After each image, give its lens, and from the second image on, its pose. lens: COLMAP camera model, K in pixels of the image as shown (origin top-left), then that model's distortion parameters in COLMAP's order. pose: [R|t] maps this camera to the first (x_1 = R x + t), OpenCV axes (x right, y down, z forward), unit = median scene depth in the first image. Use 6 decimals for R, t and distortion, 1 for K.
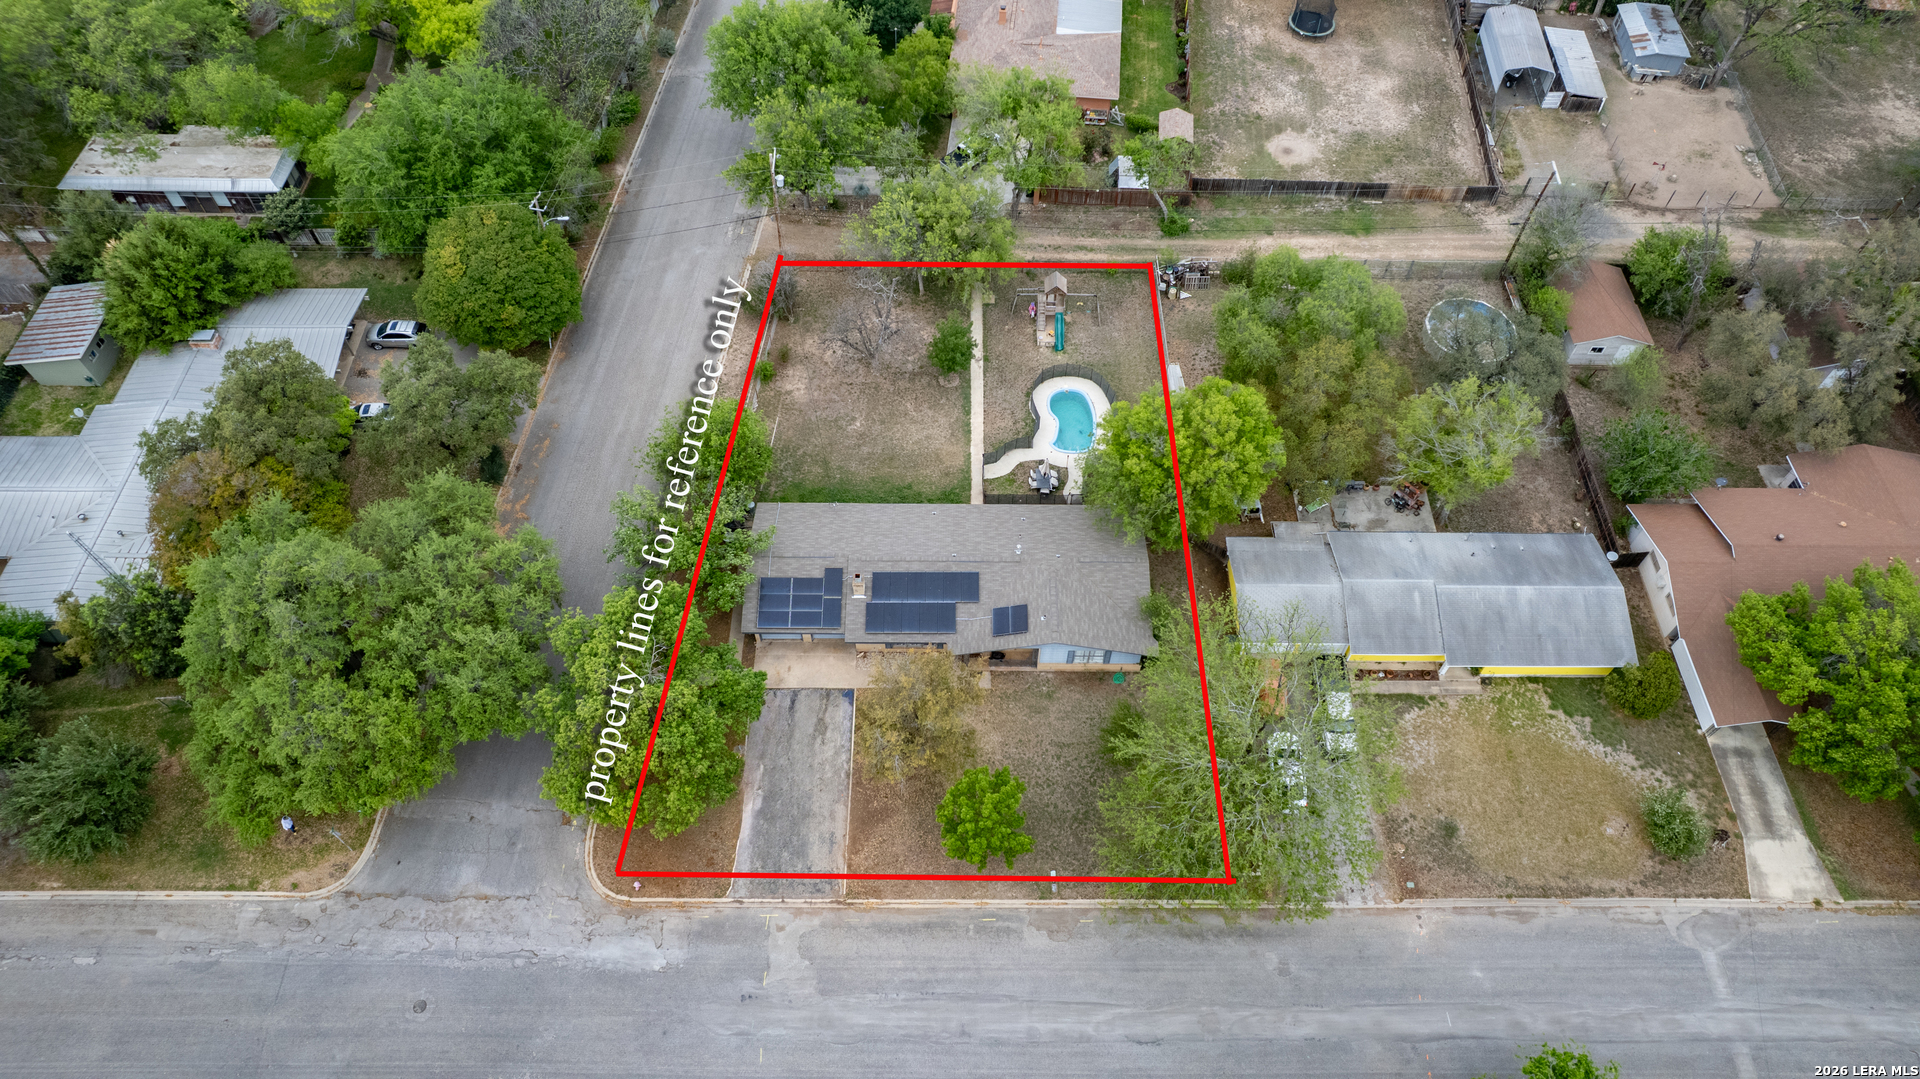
lens RADIAL K [[1249.9, 0, 954.4], [0, 1249.9, 540.6], [0, 0, 1]] dist [-0.082132, 0.075101]
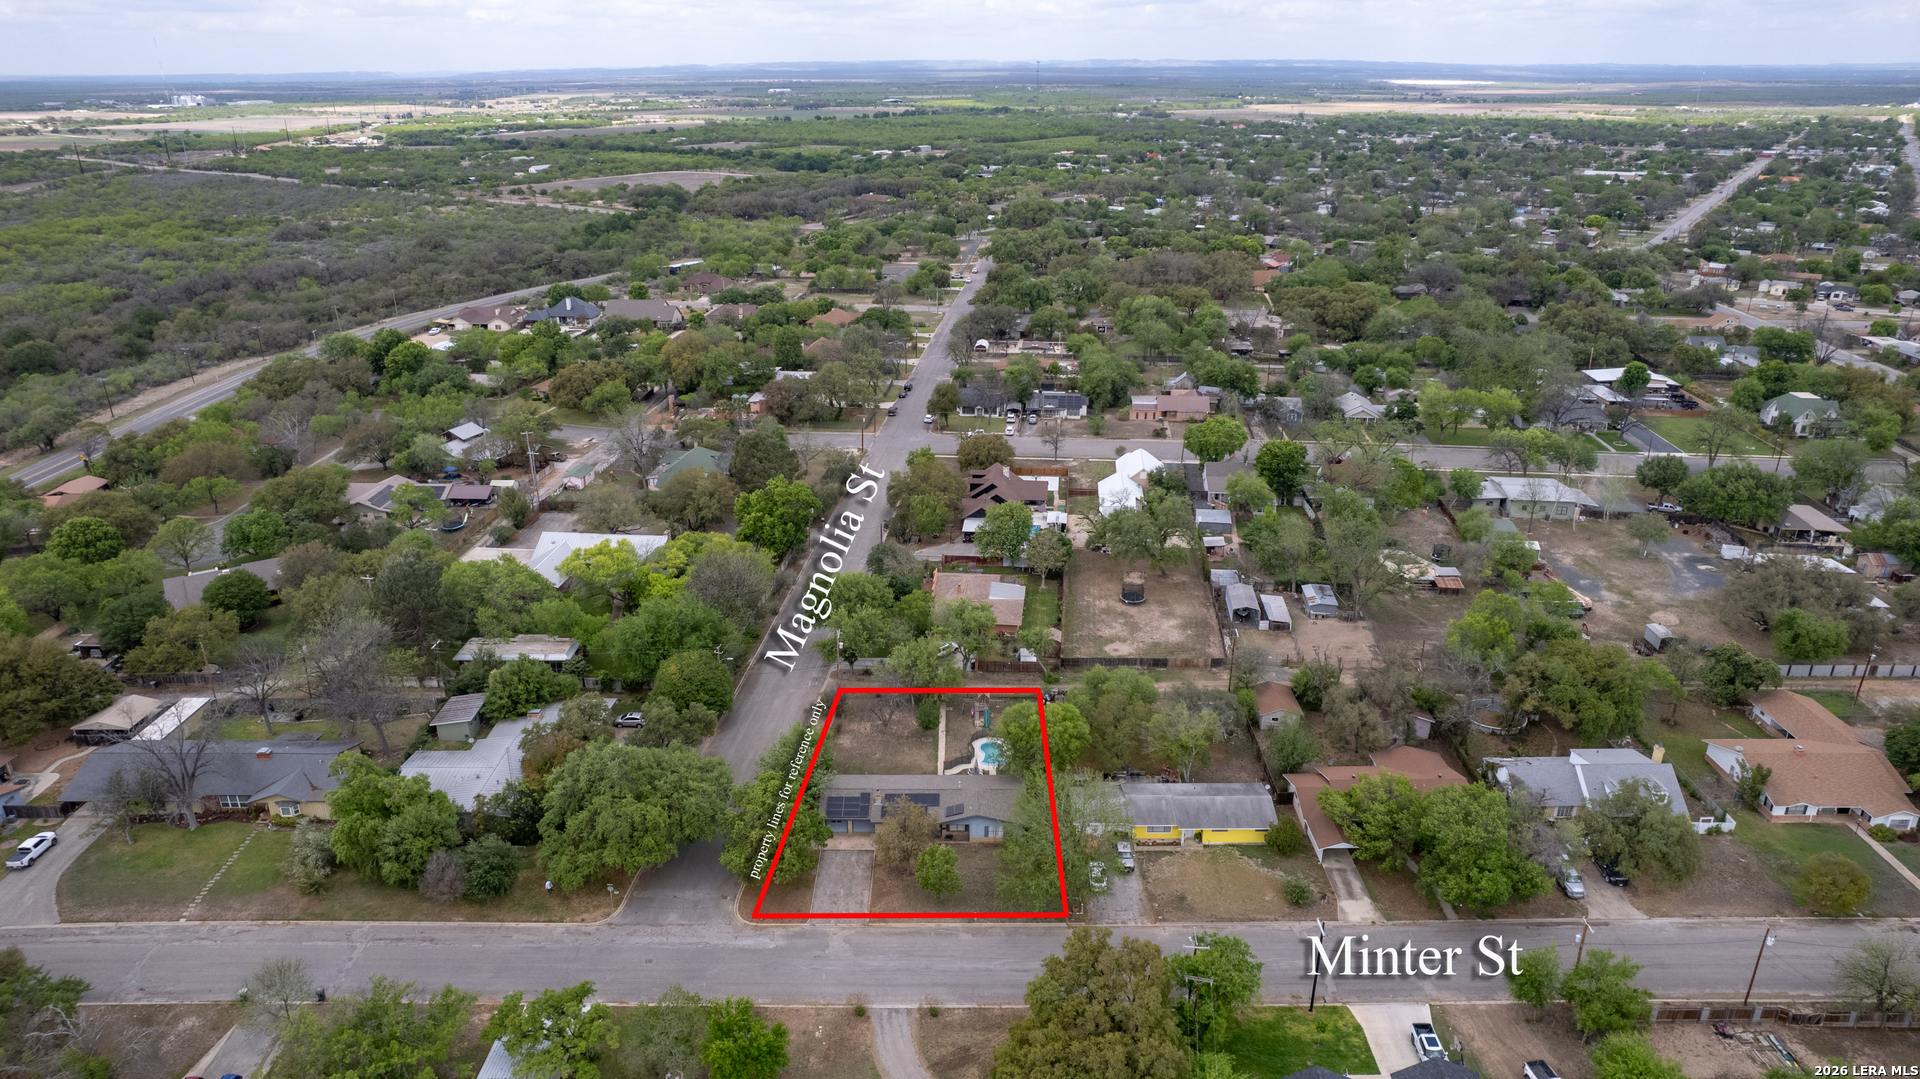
lens RADIAL K [[1249.9, 0, 954.4], [0, 1249.9, 540.6], [0, 0, 1]] dist [-0.082132, 0.075101]
pose [[0.999966, -0.008115, -0.001503, 0.045233], [0.005939, 0.834051, -0.551655, 0.705689], [0.005730, 0.551628, 0.834071, -0.780437]]
